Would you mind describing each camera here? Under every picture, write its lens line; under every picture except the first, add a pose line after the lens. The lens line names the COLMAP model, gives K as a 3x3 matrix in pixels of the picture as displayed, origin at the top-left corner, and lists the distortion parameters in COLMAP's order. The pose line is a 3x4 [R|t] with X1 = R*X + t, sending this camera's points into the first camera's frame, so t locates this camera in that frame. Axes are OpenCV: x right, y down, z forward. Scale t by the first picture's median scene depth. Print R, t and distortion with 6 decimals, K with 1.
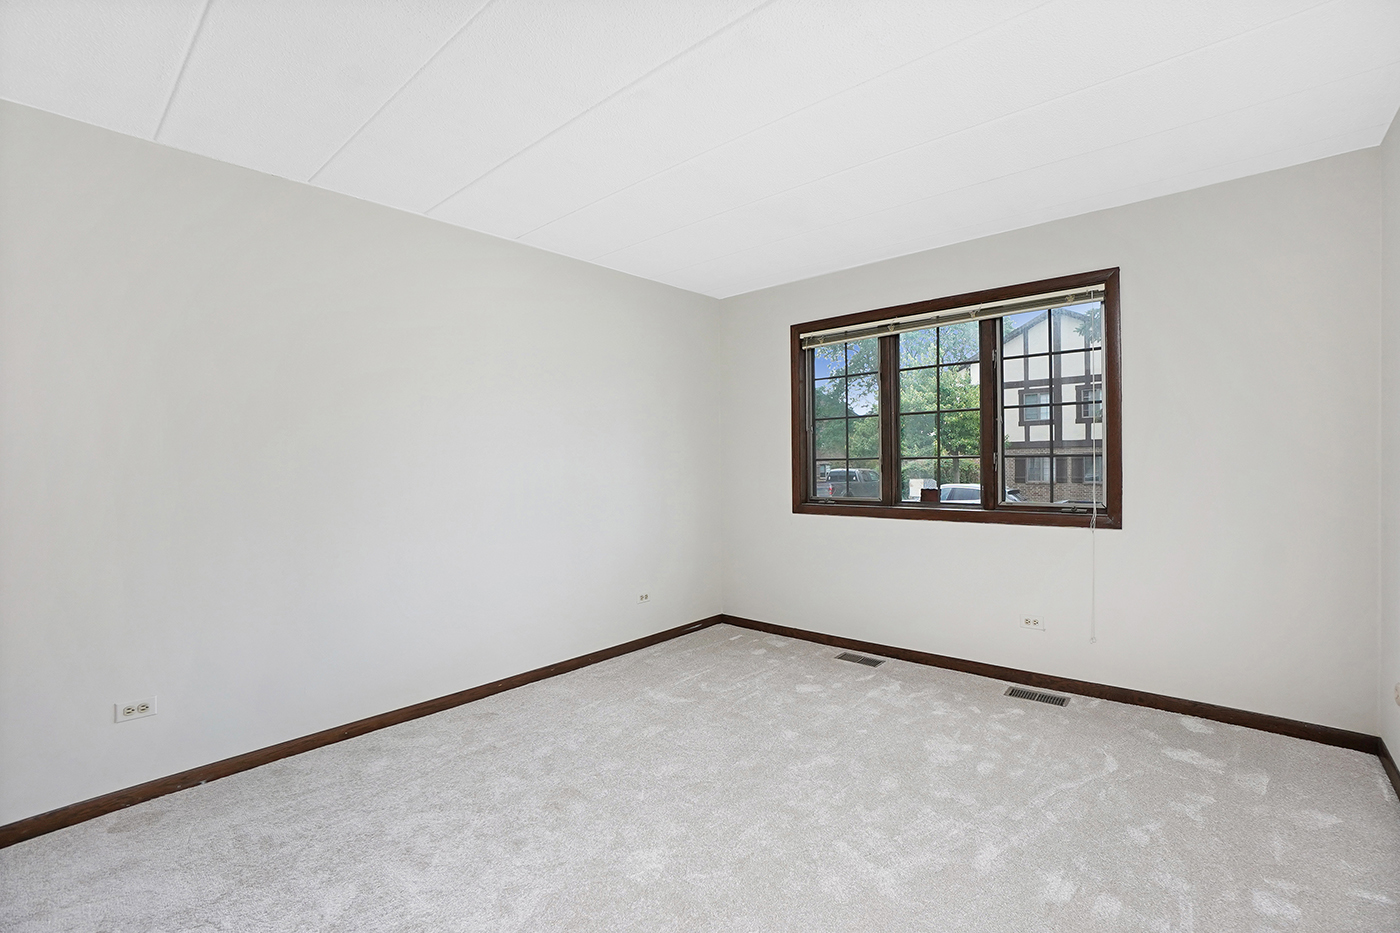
lens RADIAL K [[634.8, 0, 687.2], [0, 634.8, 458.4], [0, 0, 1]] dist [-0.012756, 0.005085]
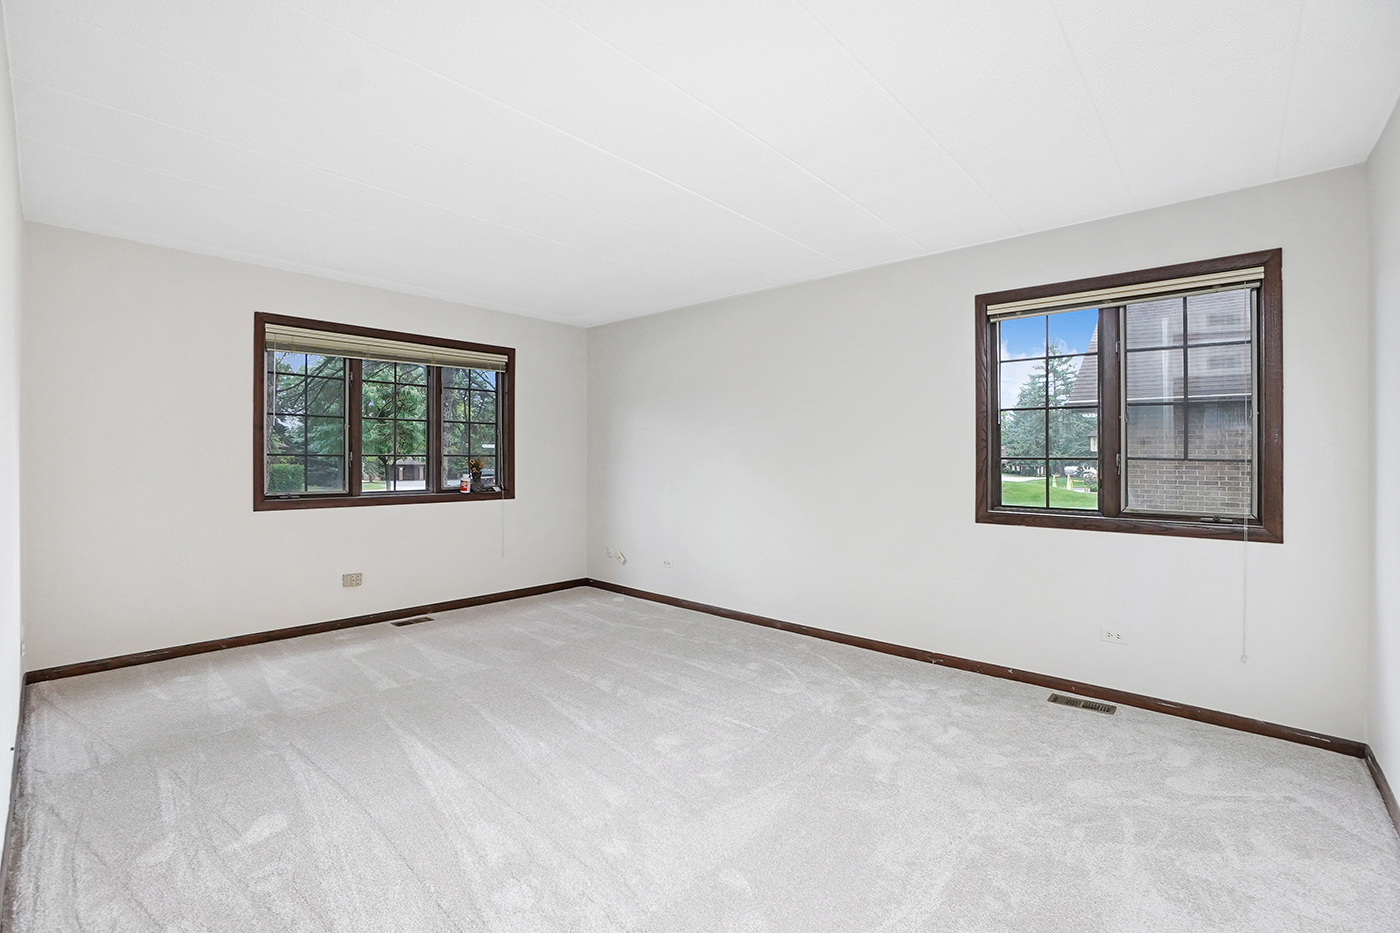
lens RADIAL K [[634.8, 0, 712.3], [0, 634.8, 470.5], [0, 0, 1]] dist [-0.012756, 0.005085]
pose [[0.999600, 0.018668, 0.021257, -0.129251], [-0.019215, 0.999482, 0.025826, 0.002158], [-0.020764, -0.026224, 0.999440, 0.117596]]
